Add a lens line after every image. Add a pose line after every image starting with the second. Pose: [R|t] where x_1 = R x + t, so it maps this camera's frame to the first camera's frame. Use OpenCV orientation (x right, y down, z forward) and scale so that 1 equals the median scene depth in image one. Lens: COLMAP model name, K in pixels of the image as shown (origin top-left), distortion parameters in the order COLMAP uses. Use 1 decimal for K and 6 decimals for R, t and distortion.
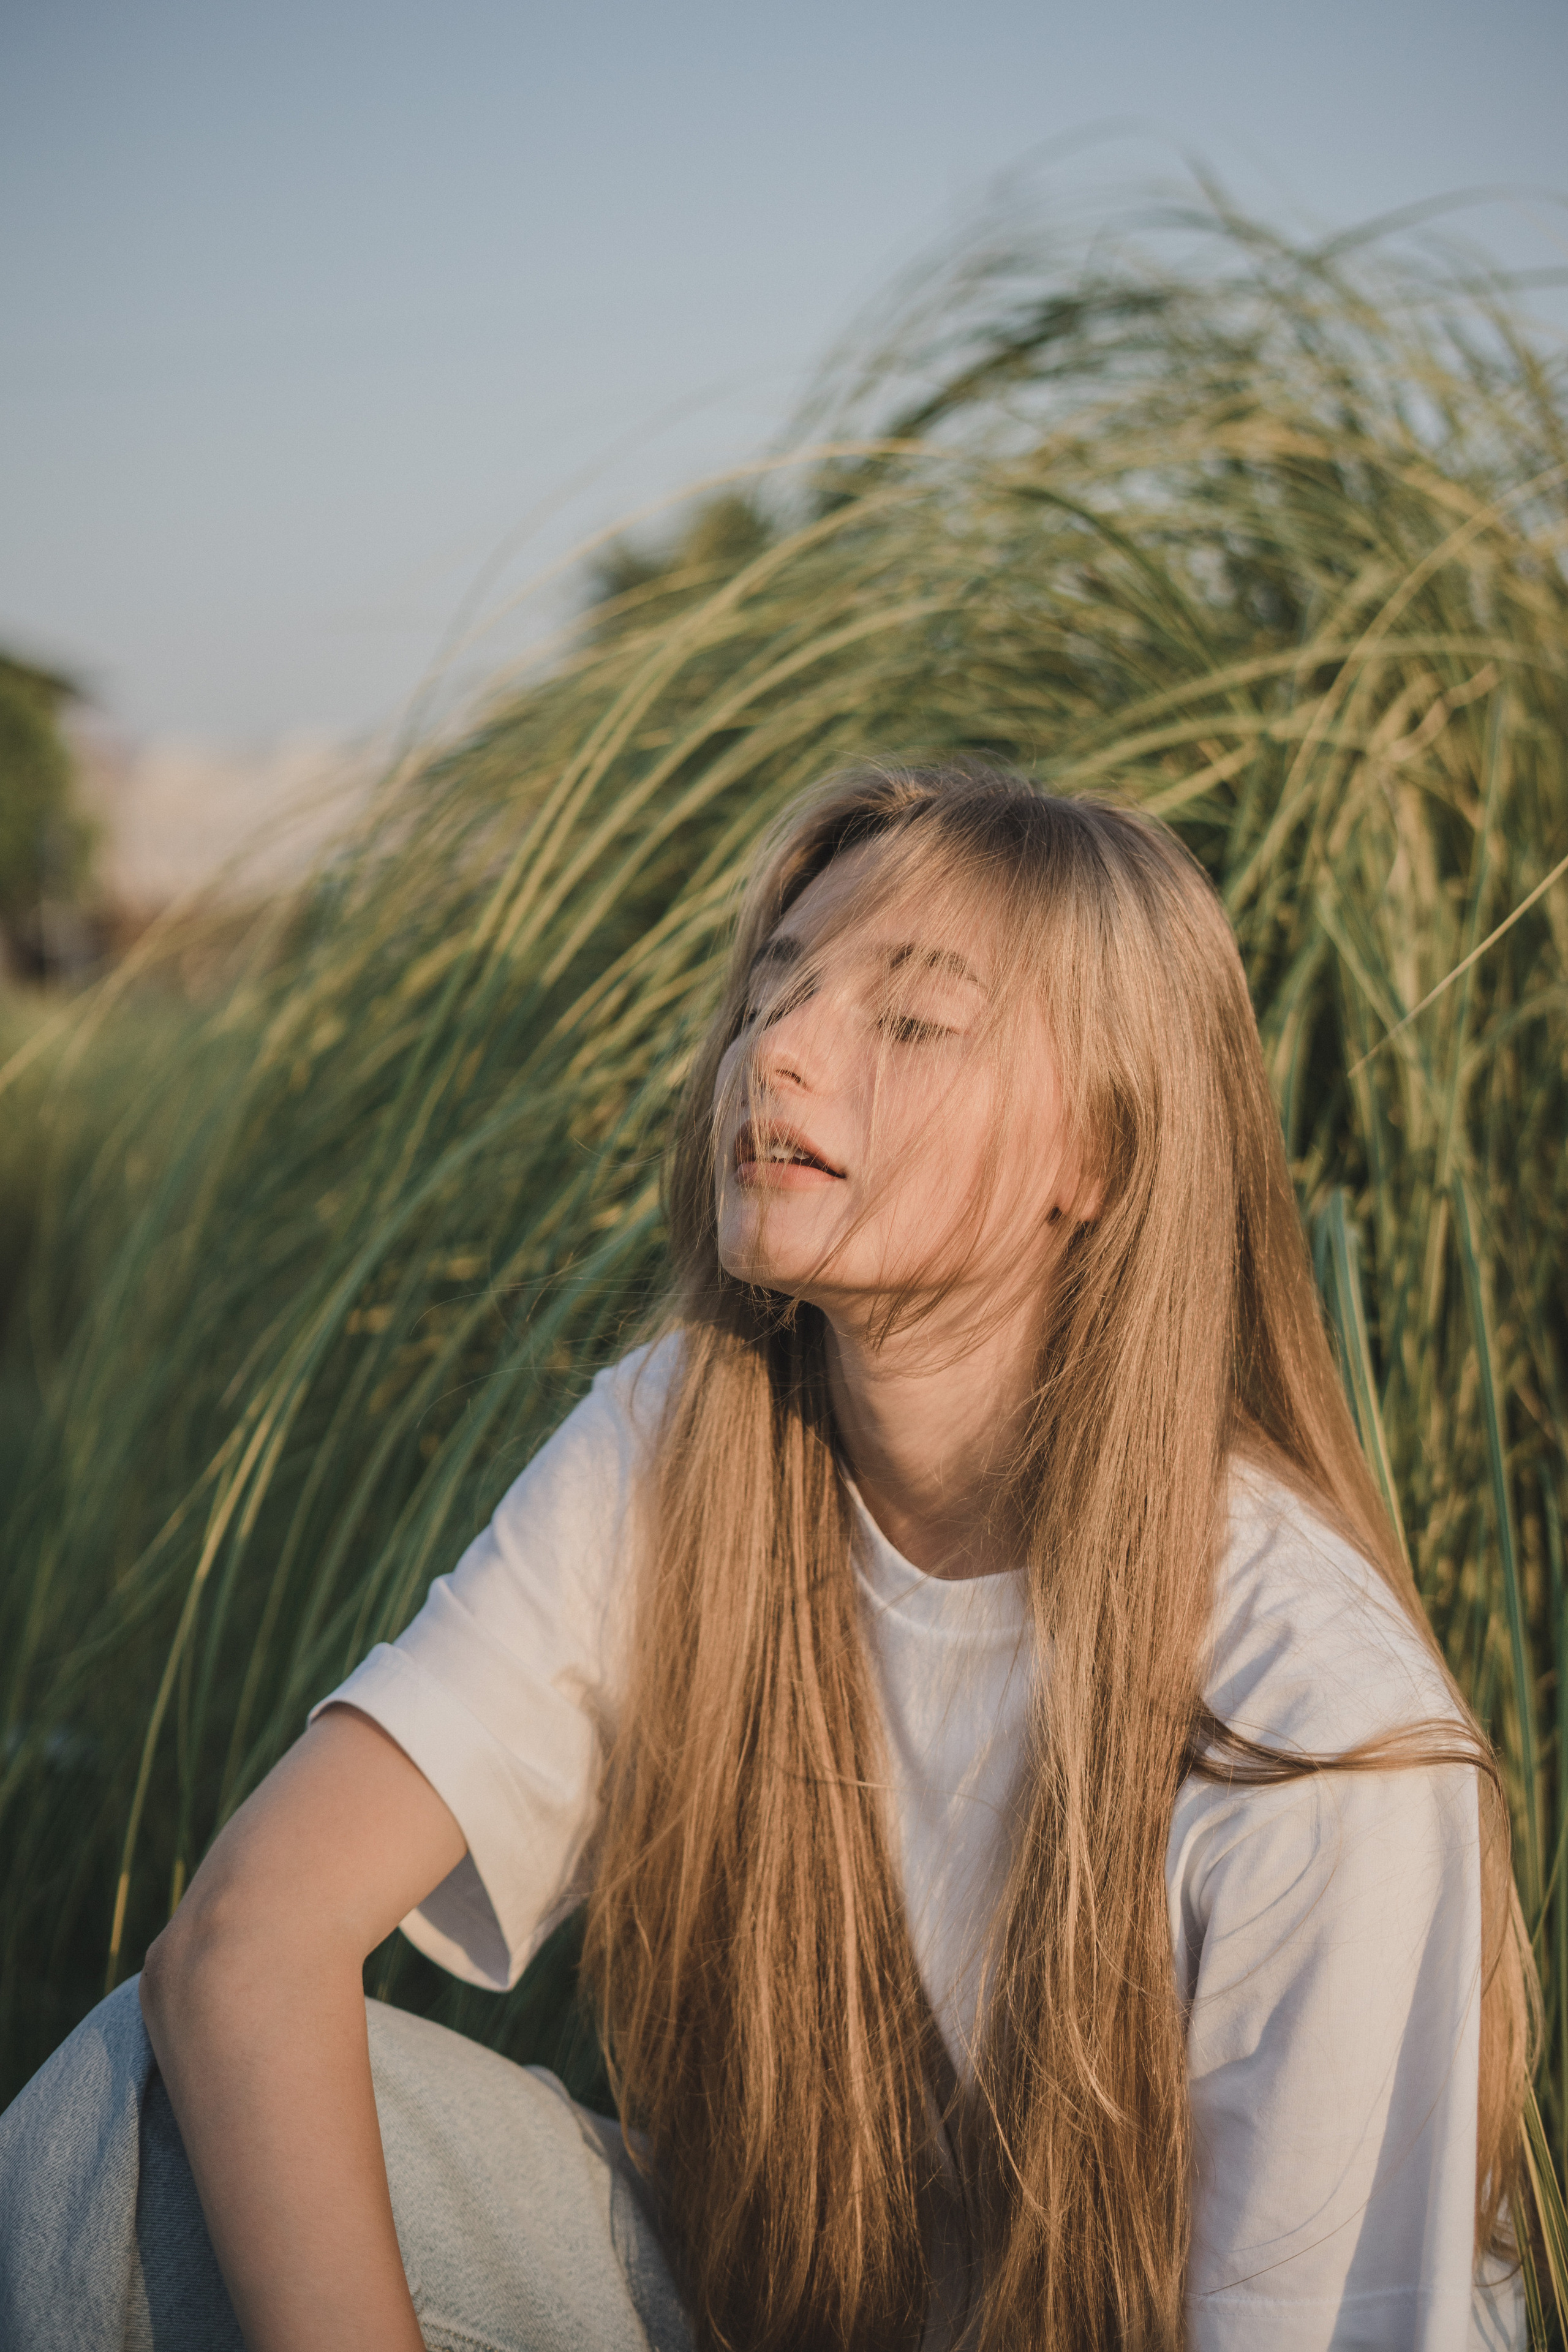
lens RADIAL K [[3340.8, 0, 691.4], [0, 3340.8, 1171.9], [0, 0, 1]] dist [0.009884, -0.427868]
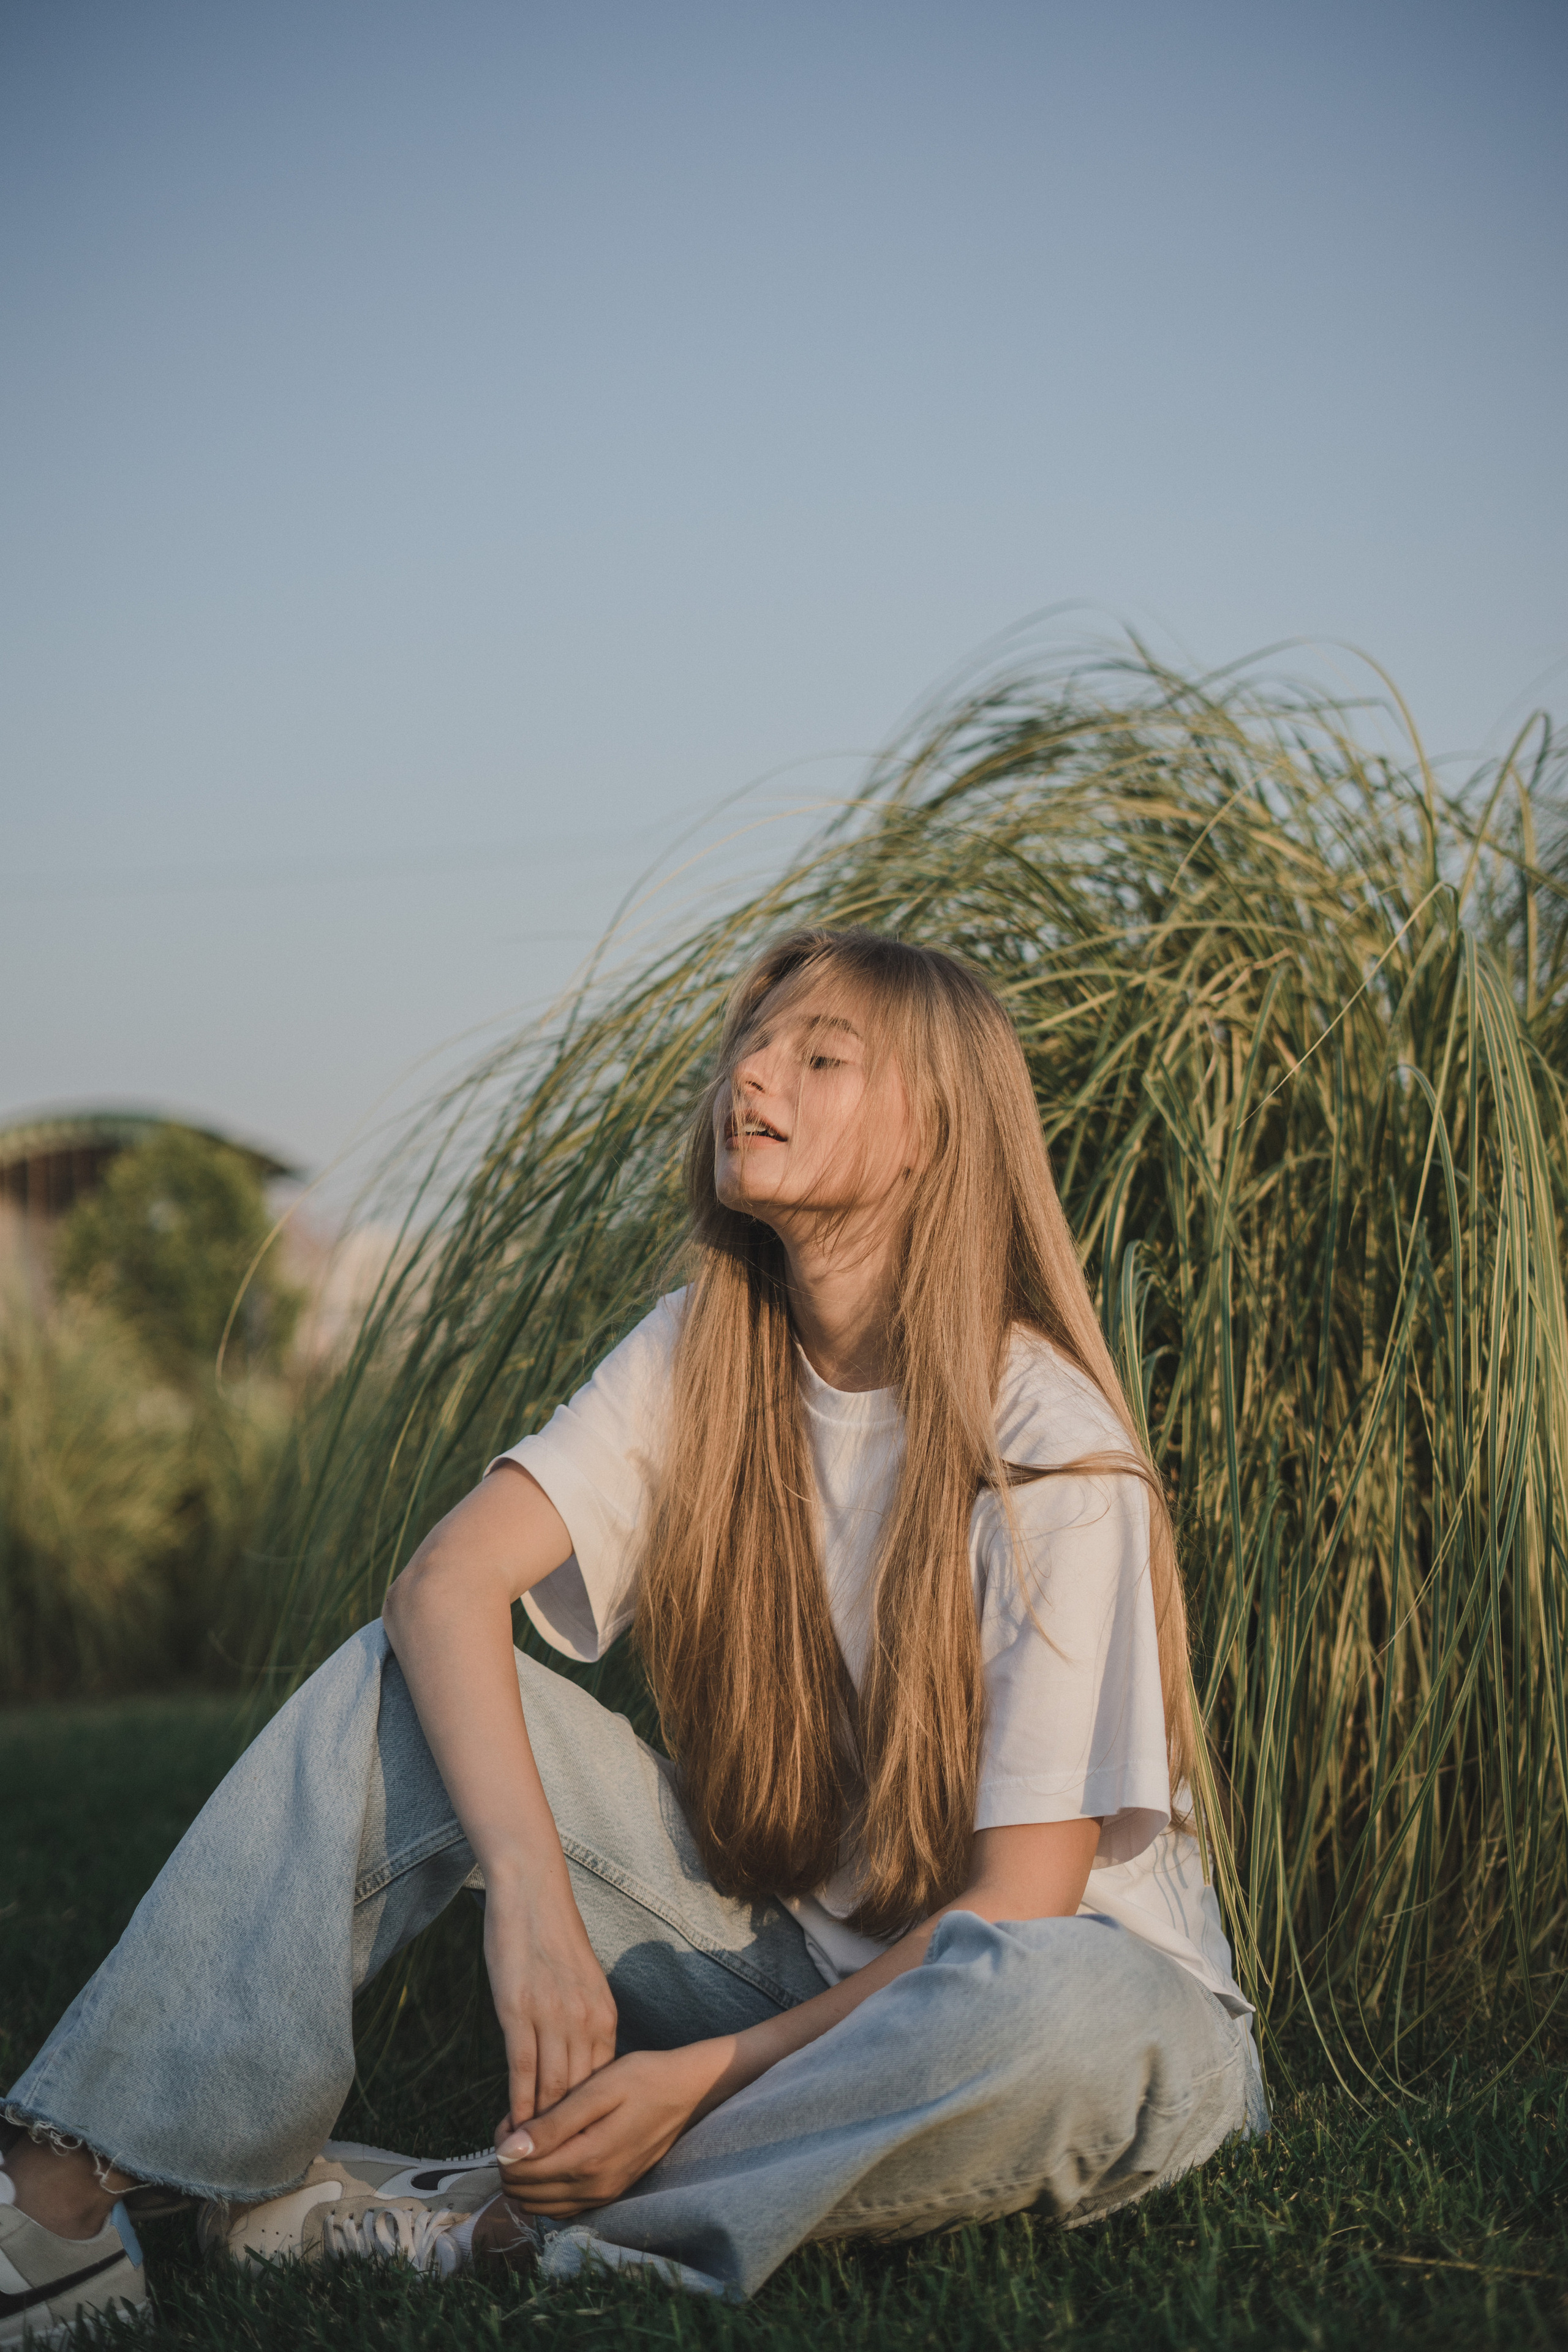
lens RADIAL K [[3483.1, 0, 784.0], [0, 3483.1, 1176.0], [0, 0, 1]] dist [0.015568, 0.029527]
pose [[0.999473, 0.008382, -0.031353, 0.097694], [-0.013012, 0.988520, -0.150528, 0.284151], [0.029731, 0.150857, 0.988108, -0.813406]]
